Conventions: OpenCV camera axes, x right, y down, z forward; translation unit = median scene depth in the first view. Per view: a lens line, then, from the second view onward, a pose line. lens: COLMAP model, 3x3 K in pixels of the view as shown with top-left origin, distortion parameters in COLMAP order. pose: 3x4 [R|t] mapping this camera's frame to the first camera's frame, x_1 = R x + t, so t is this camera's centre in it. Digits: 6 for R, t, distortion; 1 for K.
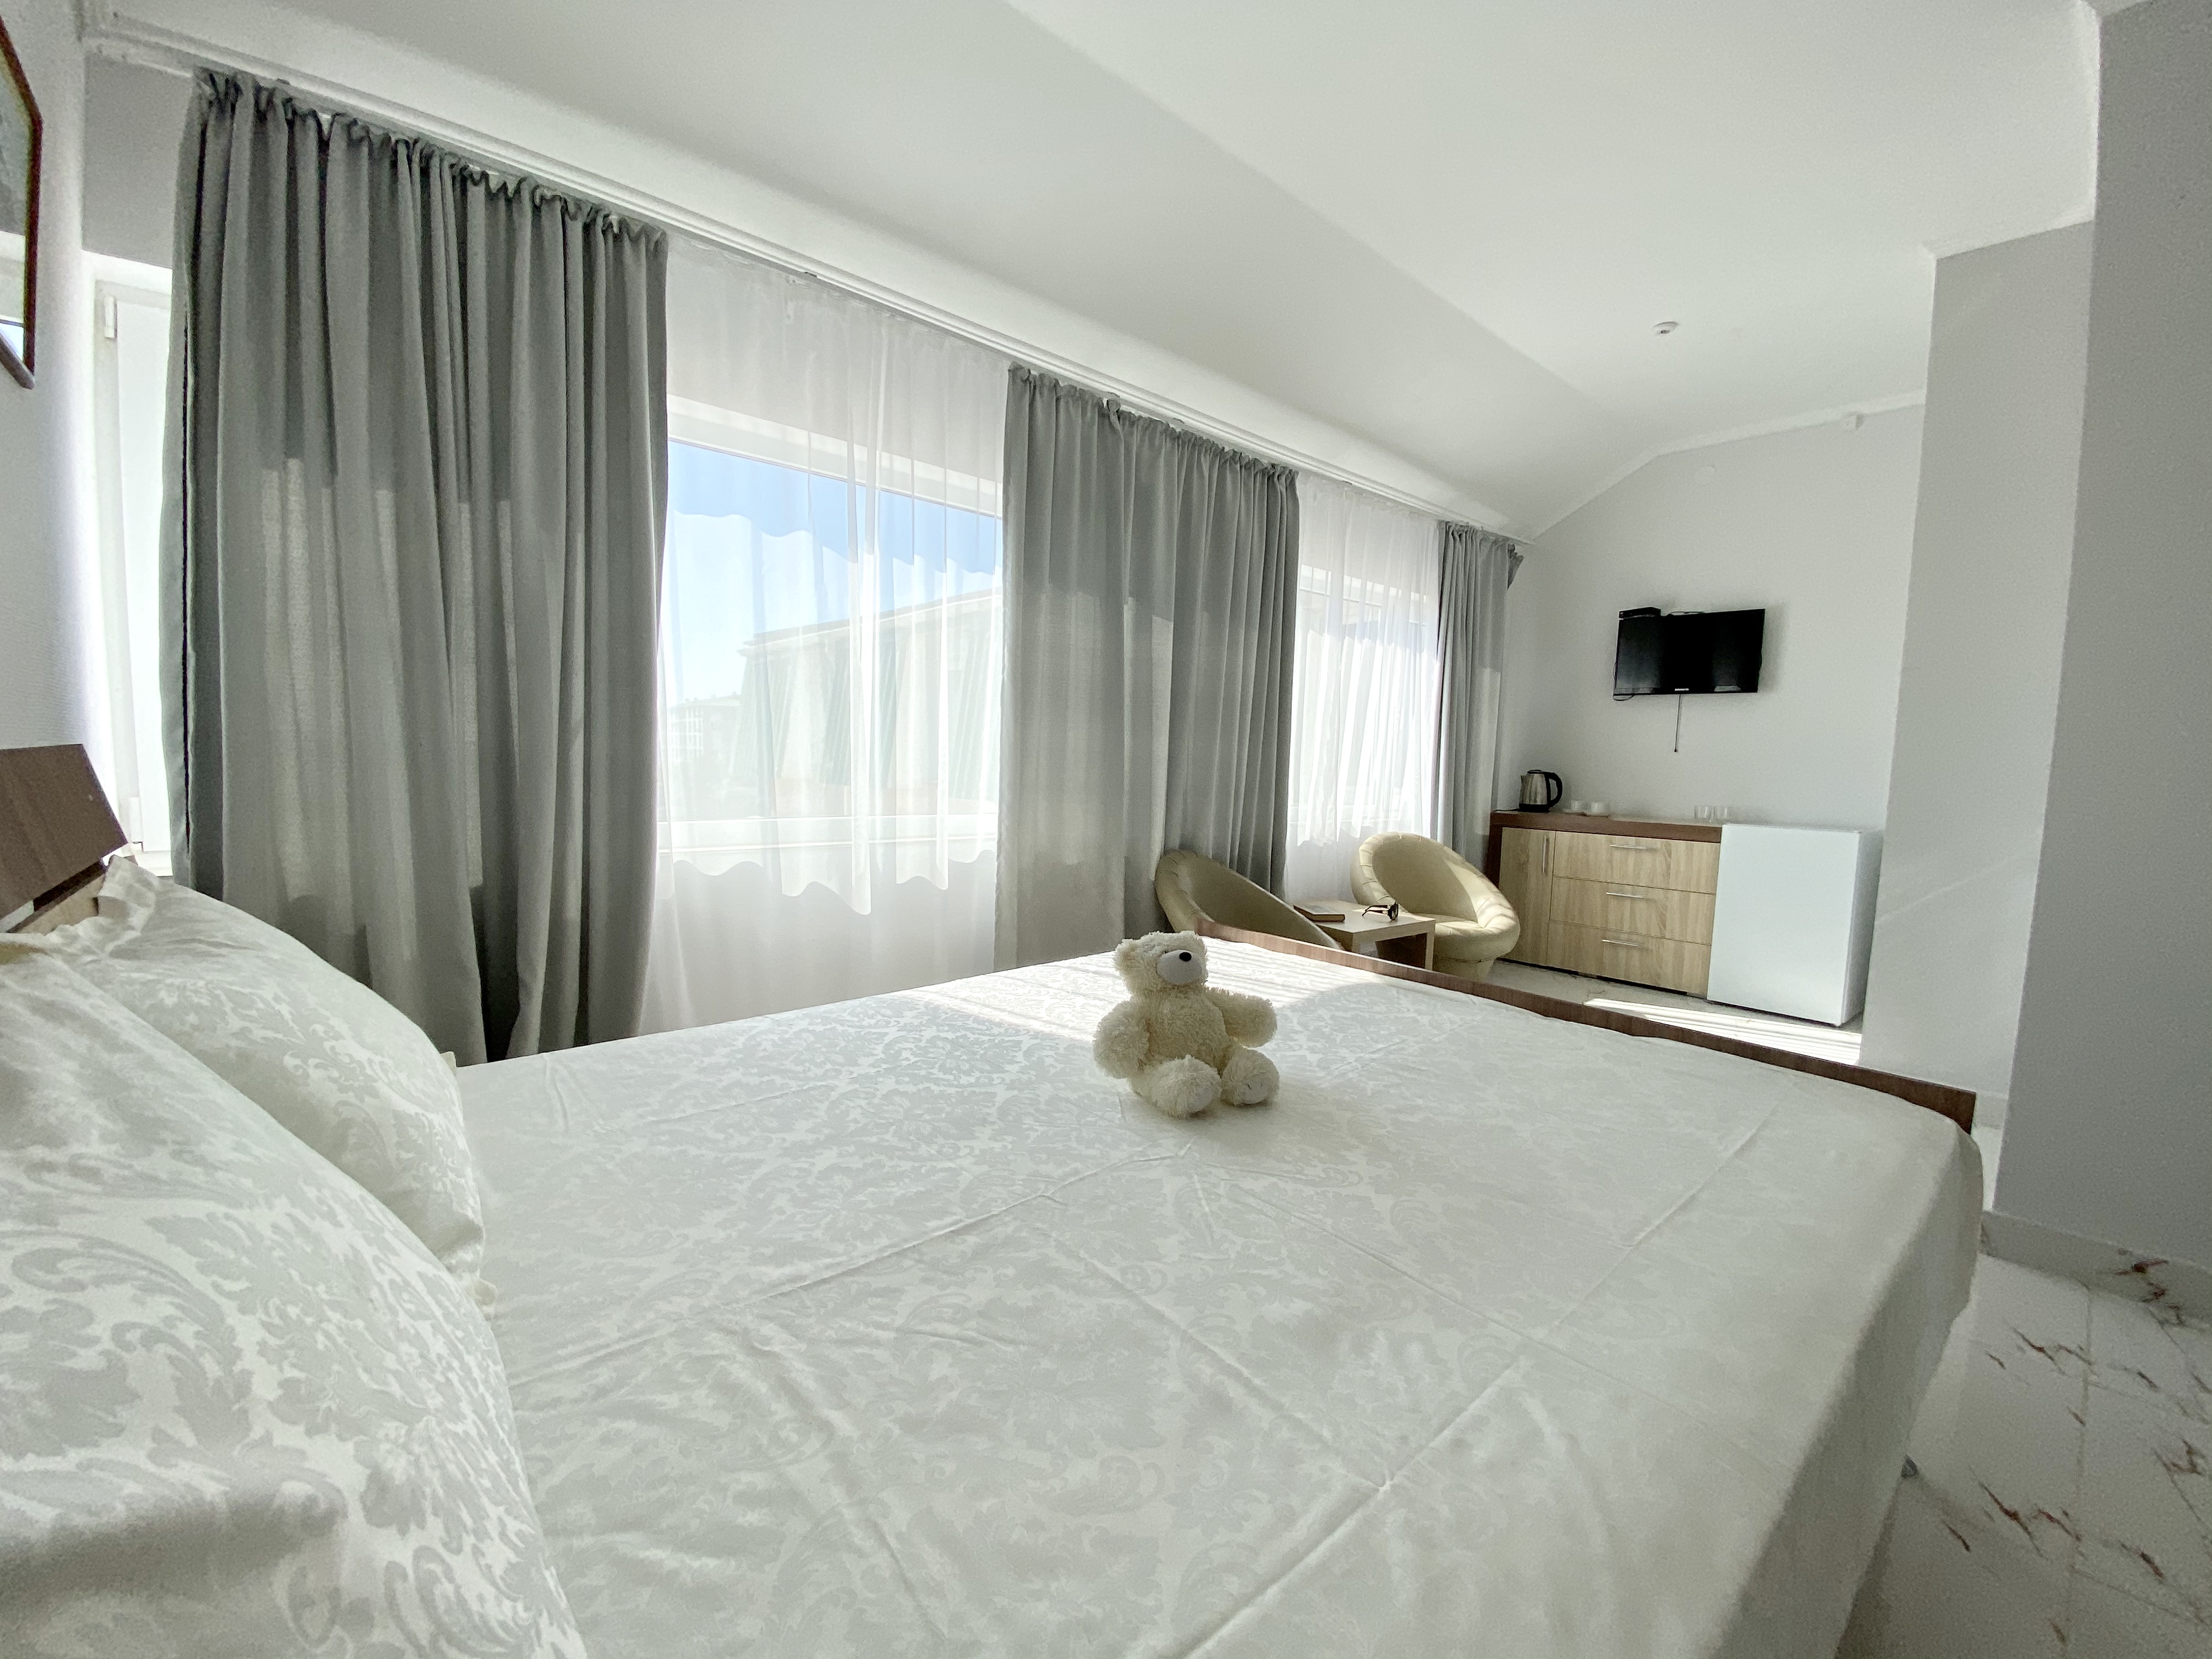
lens RADIAL K [[886.8, 0, 1107.6], [0, 886.8, 840.6], [0, 0, 1]] dist [0.020388, -0.020316]
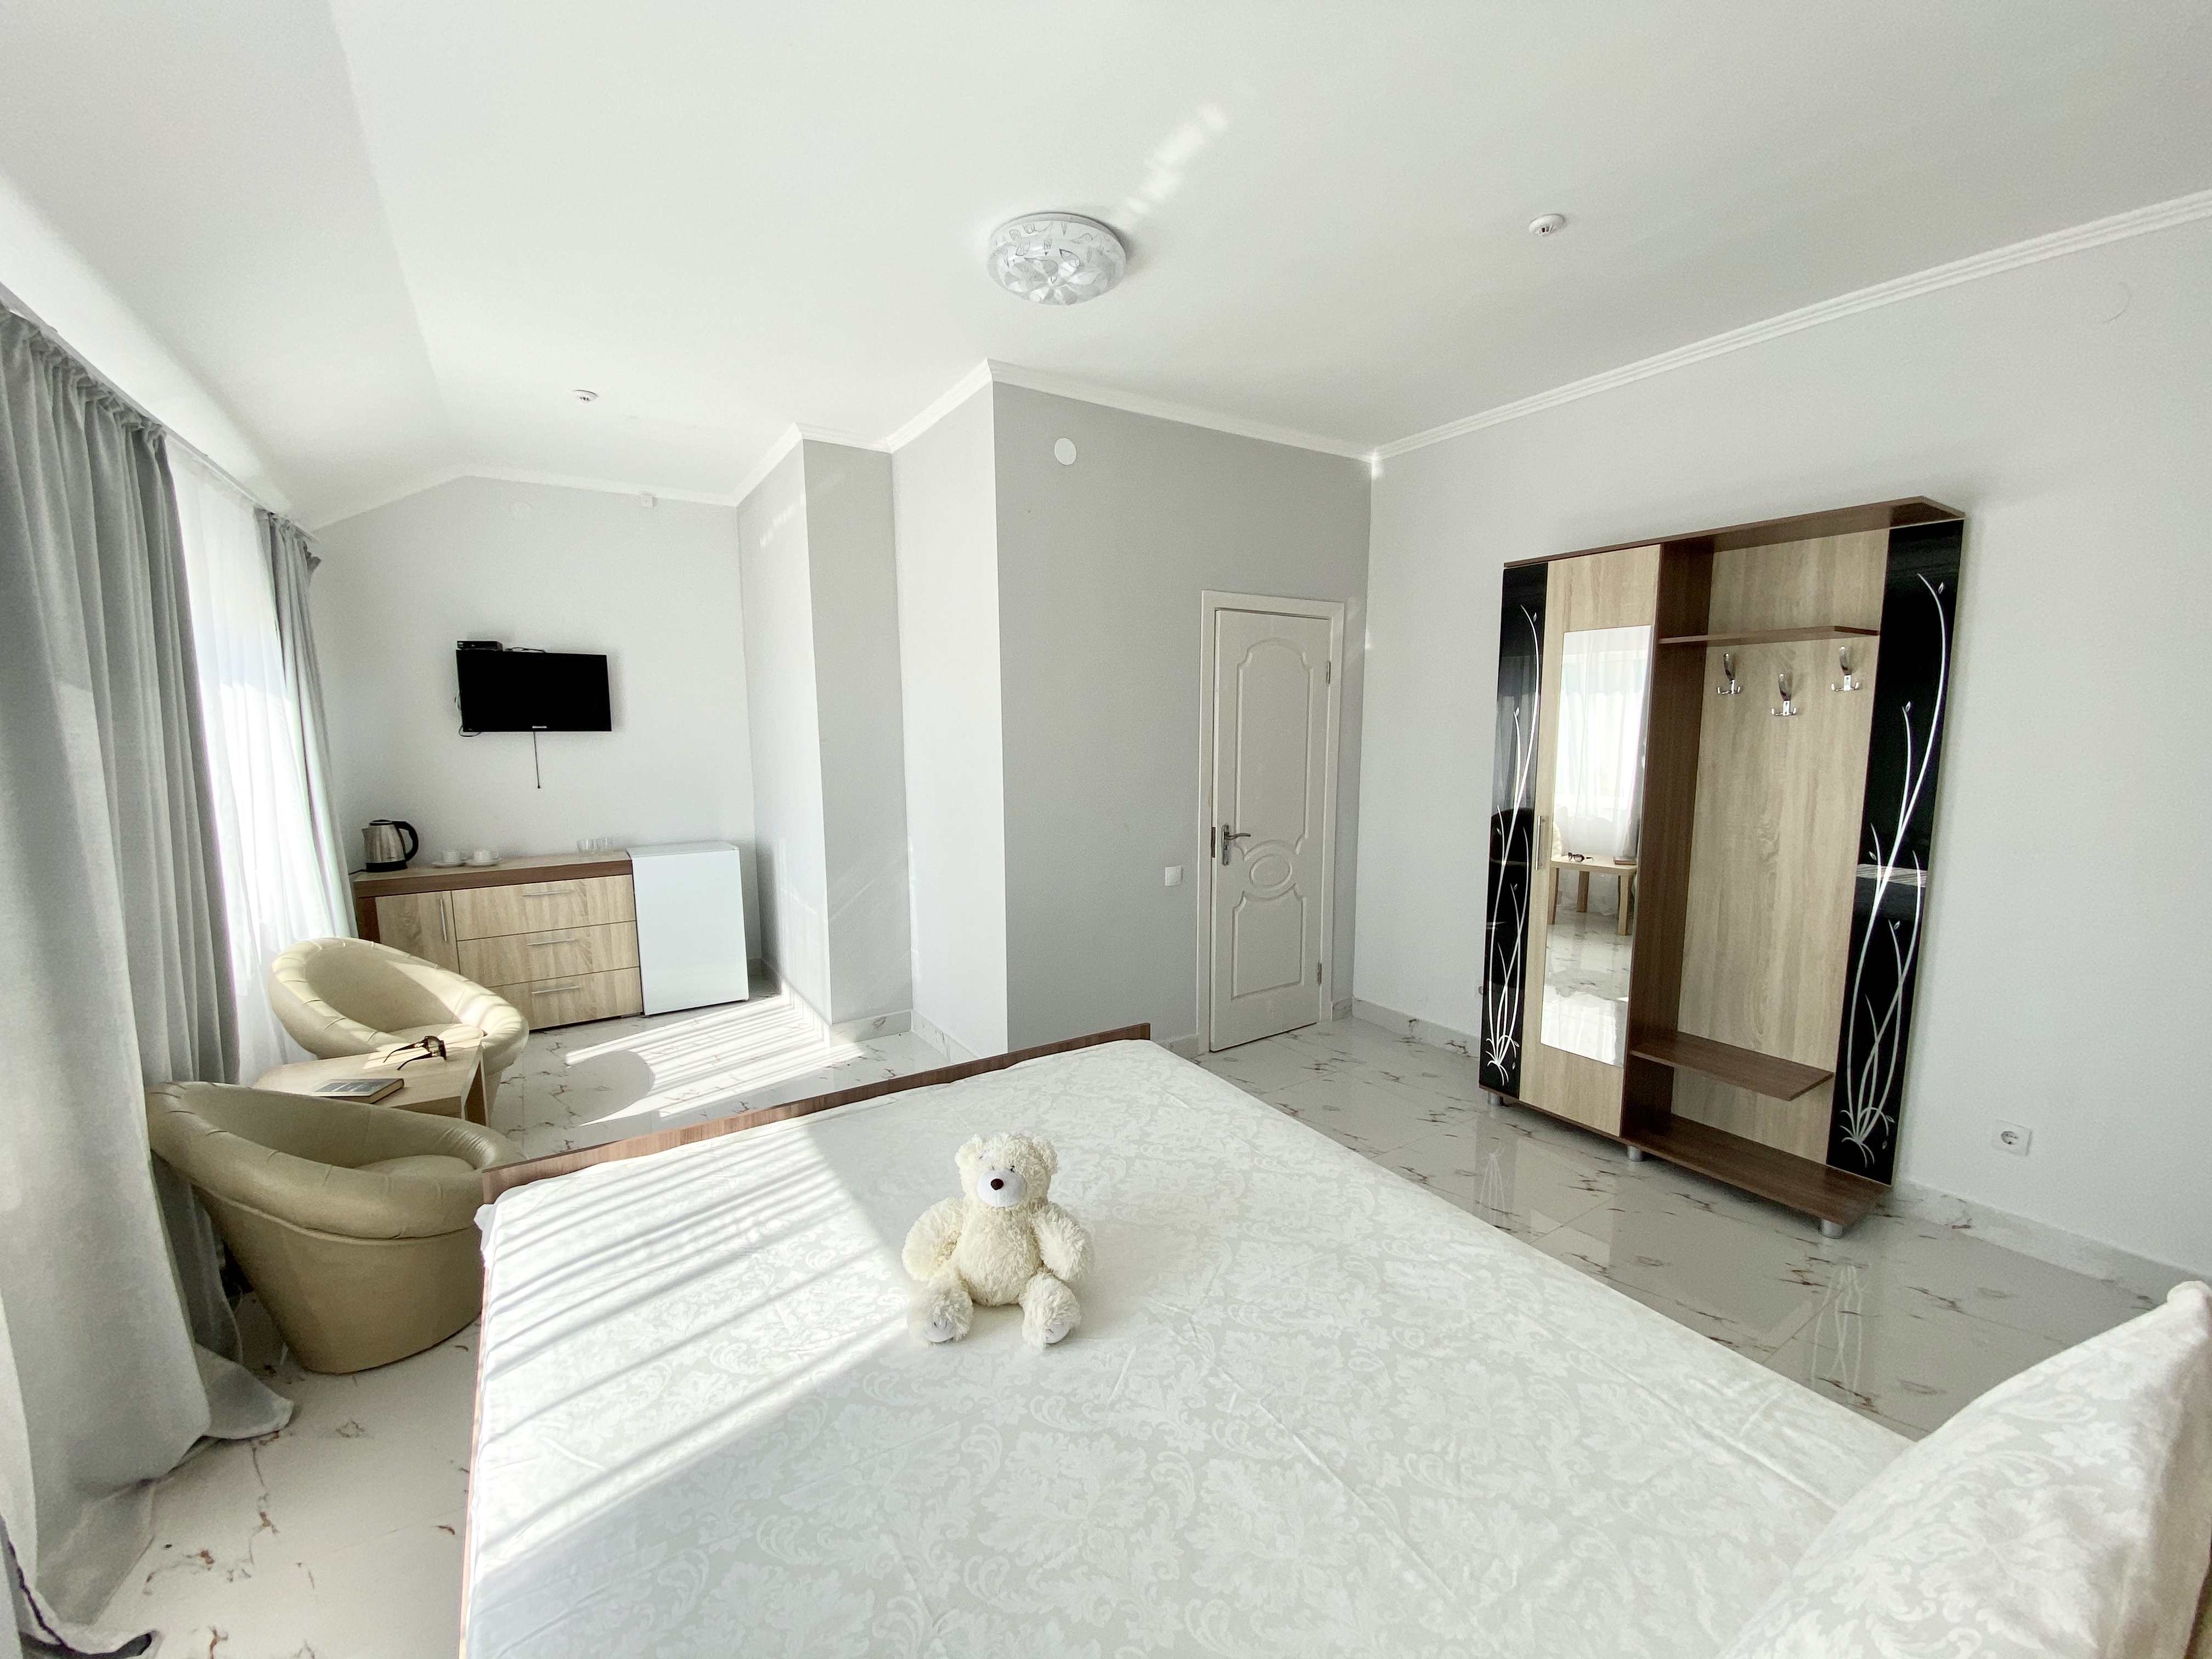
lens RADIAL K [[886.8, 0, 1107.6], [0, 886.8, 840.6], [0, 0, 1]] dist [0.020388, -0.020316]
pose [[0.149792, -0.159157, 0.975823, -0.627788], [0.109596, 0.983549, 0.143593, -0.287403], [-0.982625, 0.085437, 0.164771, 0.533051]]
